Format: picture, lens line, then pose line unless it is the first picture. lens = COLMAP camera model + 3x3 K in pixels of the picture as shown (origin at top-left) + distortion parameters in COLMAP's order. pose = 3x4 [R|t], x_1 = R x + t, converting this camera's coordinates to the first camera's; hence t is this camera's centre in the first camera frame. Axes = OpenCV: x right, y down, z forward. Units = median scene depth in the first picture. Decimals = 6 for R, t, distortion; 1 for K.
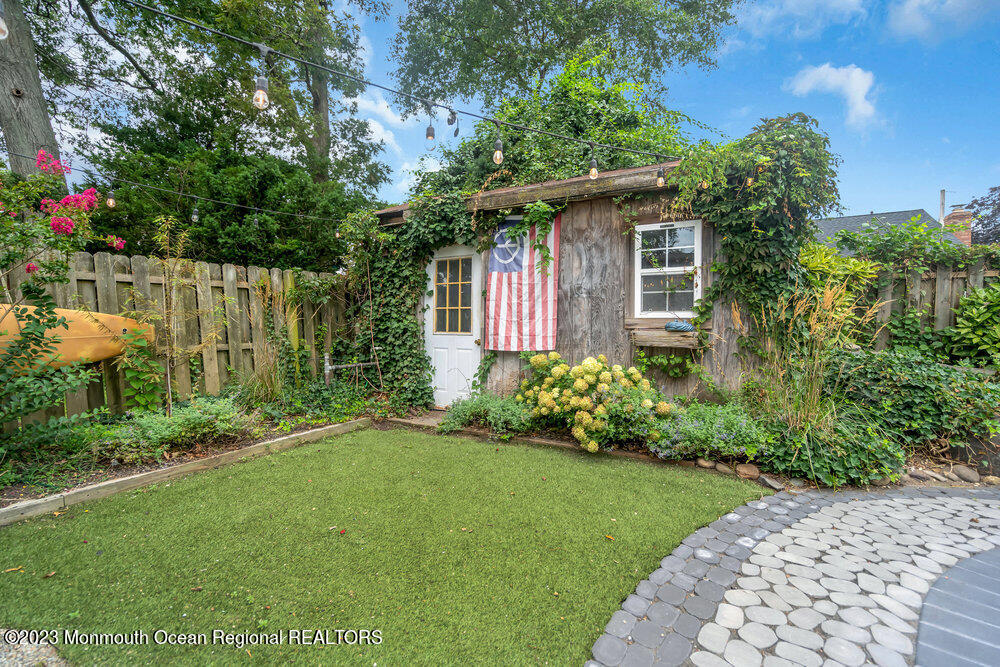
lens RADIAL K [[462.4, 0, 499.0], [0, 462.4, 327.3], [0, 0, 1]] dist [-0.001376, -0.000052]
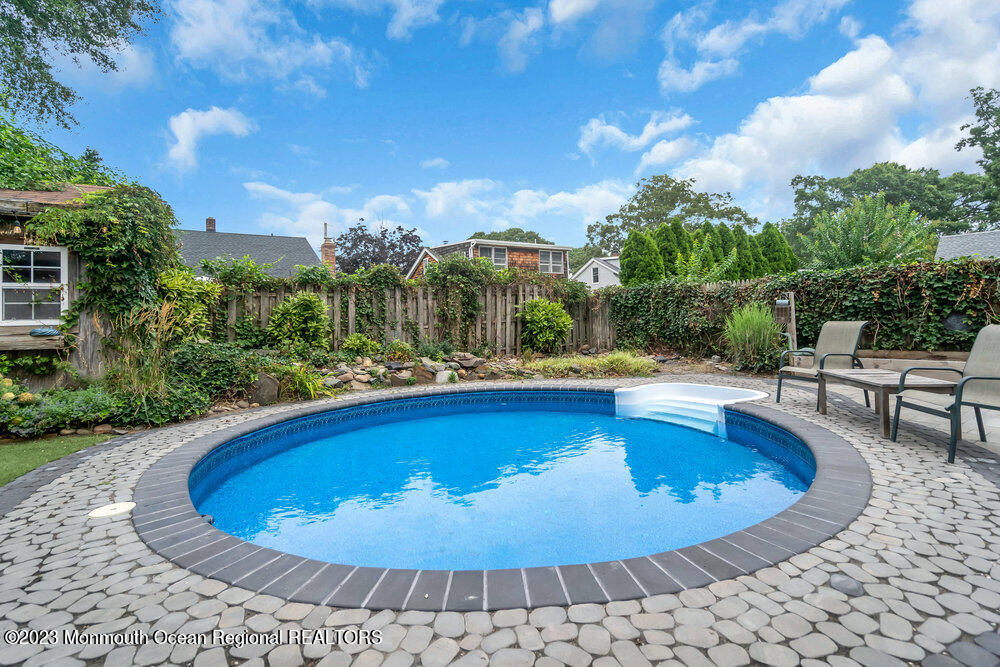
lens RADIAL K [[481.6, 0, 510.5], [0, 481.6, 307.8], [0, 0, 1]] dist [-0.001203, 0.000242]
pose [[0.455884, 0.007985, 0.890003, -0.181690], [0.035688, 0.998992, -0.027243, 0.012803], [-0.889323, 0.044182, 0.455140, -0.672890]]
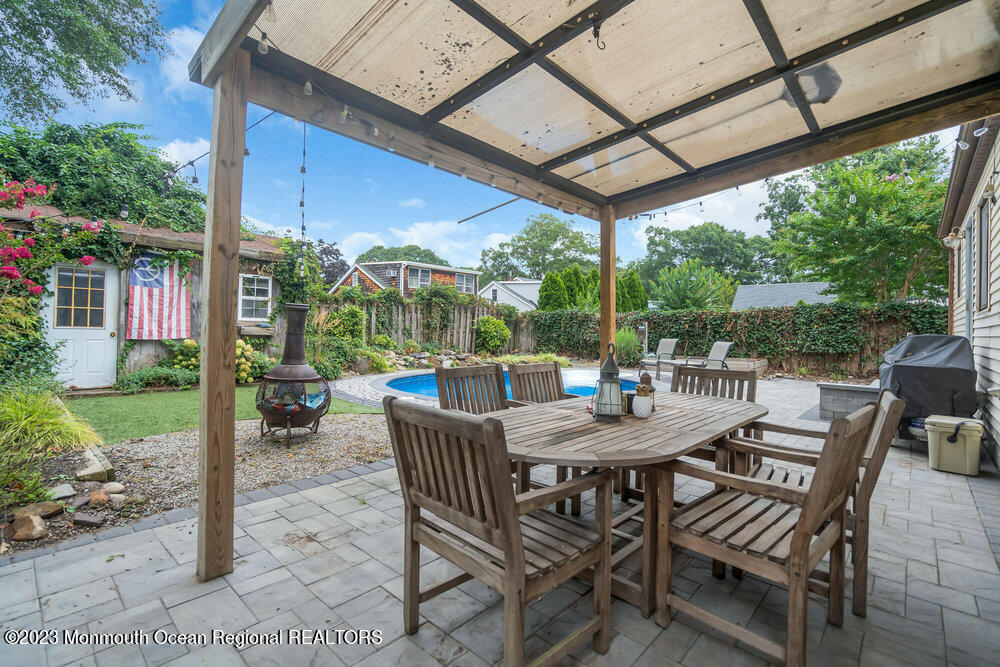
lens RADIAL K [[462.4, 0, 499.0], [0, 462.4, 327.3], [0, 0, 1]] dist [-0.001376, -0.000052]
pose [[0.235738, 0.011754, 0.971745, -1.415415], [-0.010257, 0.999901, -0.009607, 0.016776], [-0.971762, -0.007702, 0.235836, -0.556921]]
